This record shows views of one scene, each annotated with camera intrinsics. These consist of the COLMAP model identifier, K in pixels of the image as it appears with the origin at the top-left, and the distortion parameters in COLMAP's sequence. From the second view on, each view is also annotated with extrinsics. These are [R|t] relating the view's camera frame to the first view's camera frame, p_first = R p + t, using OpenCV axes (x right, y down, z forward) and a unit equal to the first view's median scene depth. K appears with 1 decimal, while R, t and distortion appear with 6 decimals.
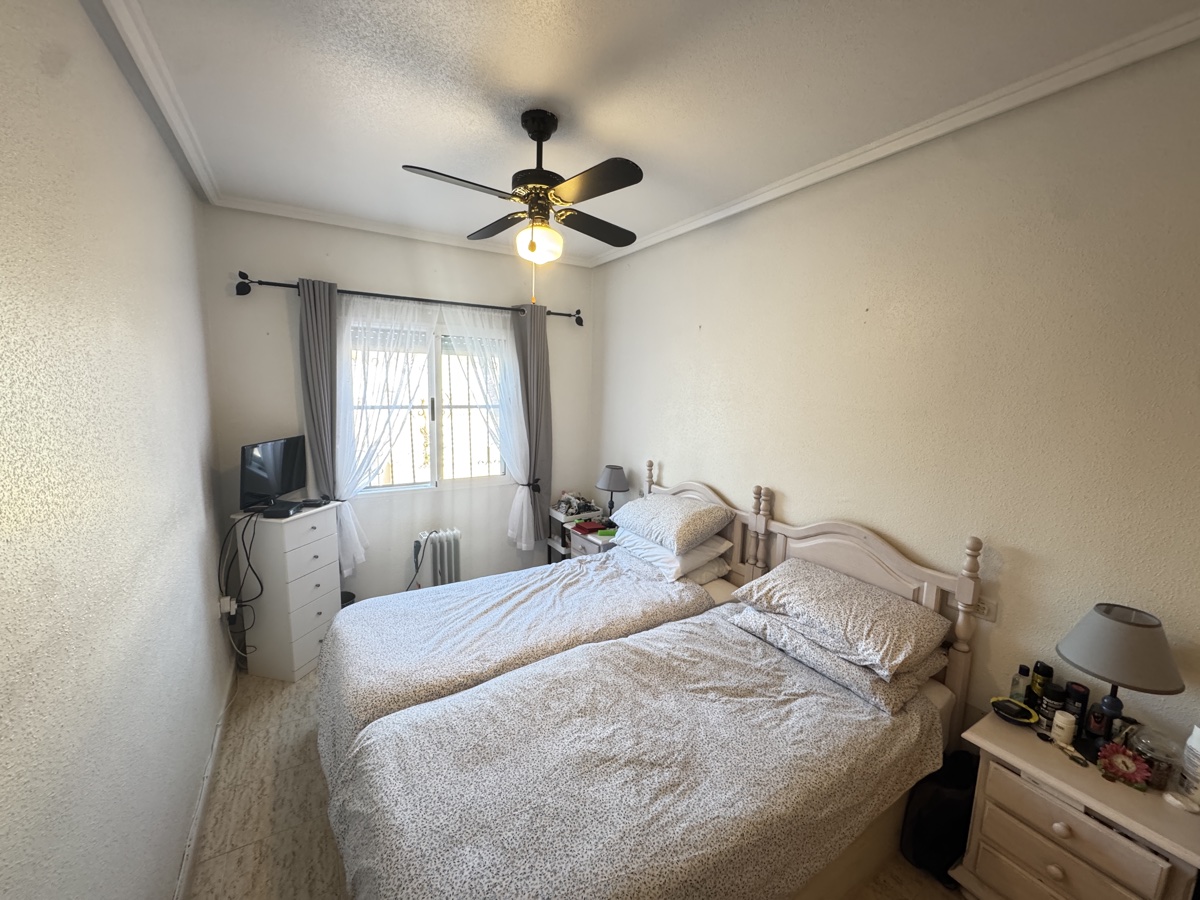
lens RADIAL K [[477.5, 0, 600.0], [0, 477.5, 450.0], [0, 0, 1]] dist [-0.004694, 0.000591]
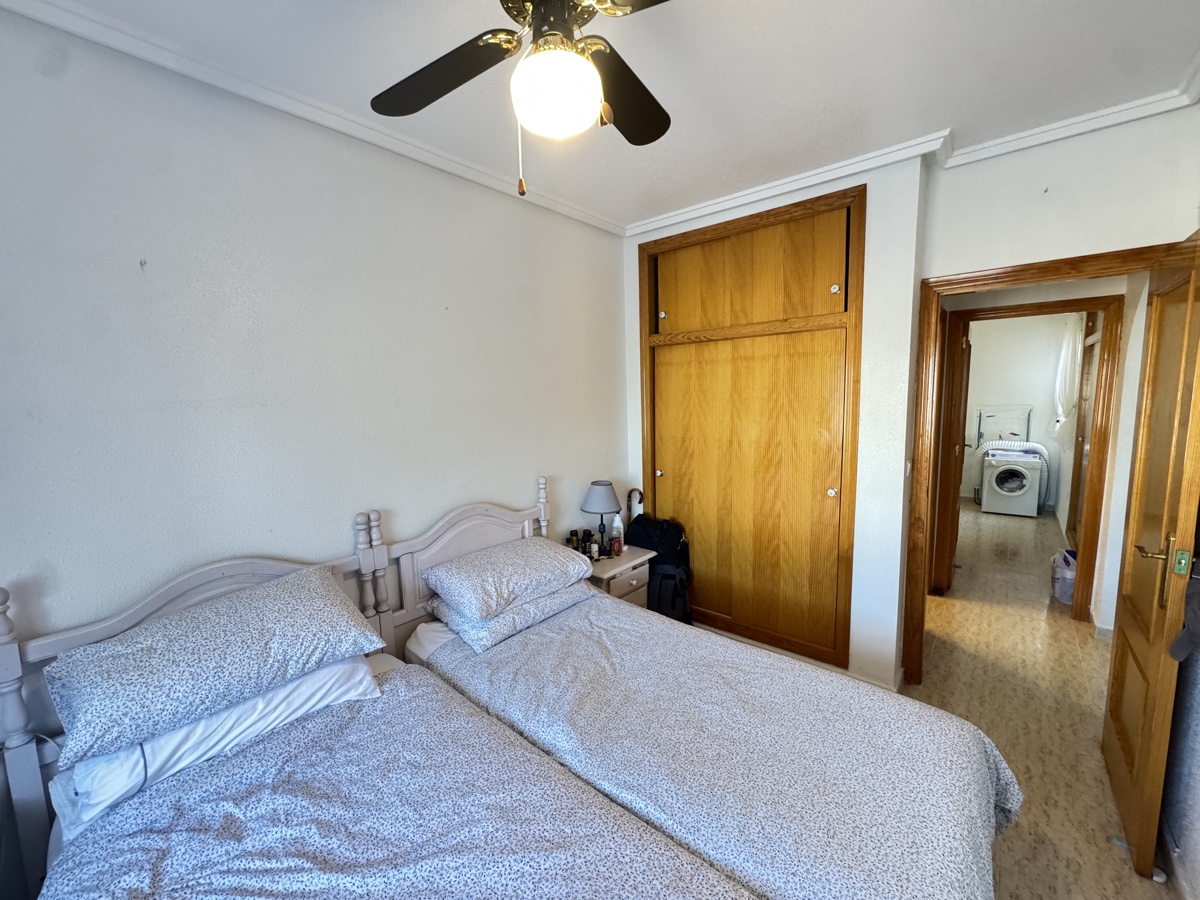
lens RADIAL K [[477.5, 0, 600.0], [0, 477.5, 450.0], [0, 0, 1]] dist [-0.004694, 0.000591]
pose [[-0.314198, -0.123804, 0.941250, -0.611319], [0.147271, 0.973102, 0.177154, -0.125733], [-0.937865, 0.194280, -0.287514, 1.069325]]
